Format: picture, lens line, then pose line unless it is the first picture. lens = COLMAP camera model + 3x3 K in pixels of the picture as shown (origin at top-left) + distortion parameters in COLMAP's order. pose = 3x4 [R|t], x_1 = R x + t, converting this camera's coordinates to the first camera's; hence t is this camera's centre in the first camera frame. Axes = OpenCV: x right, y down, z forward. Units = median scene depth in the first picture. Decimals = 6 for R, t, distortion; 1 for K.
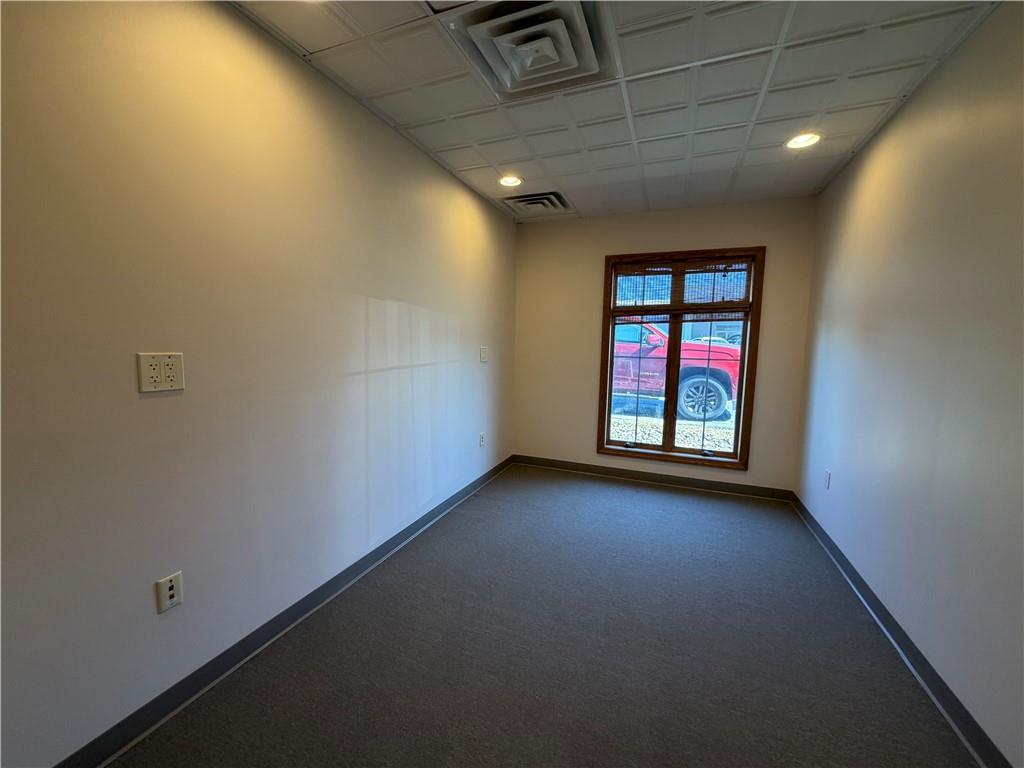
lens RADIAL K [[413.1, 0, 517.1], [0, 413.1, 383.3], [0, 0, 1]] dist [0.000573, -0.000217]
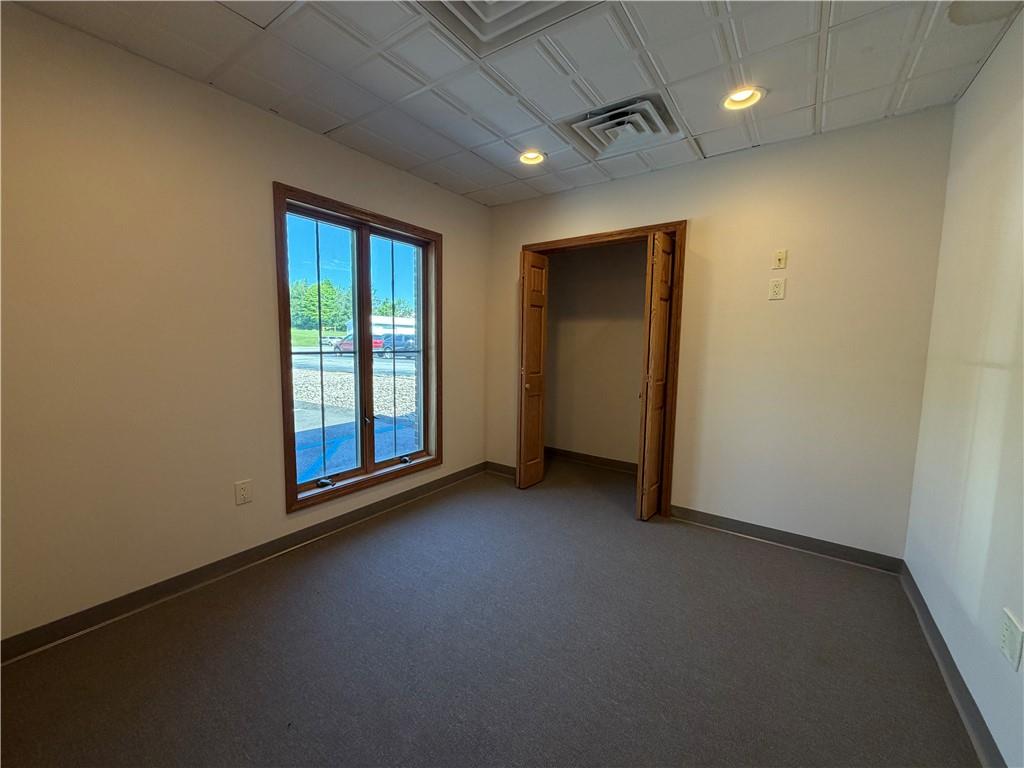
lens RADIAL K [[413.1, 0, 534.0], [0, 413.1, 378.5], [0, 0, 1]] dist [0.000573, -0.000217]
pose [[0.183135, -0.092121, 0.978762, -0.322670], [0.082310, 0.993541, 0.078111, -0.043996], [-0.979636, 0.066257, 0.189534, 0.550210]]
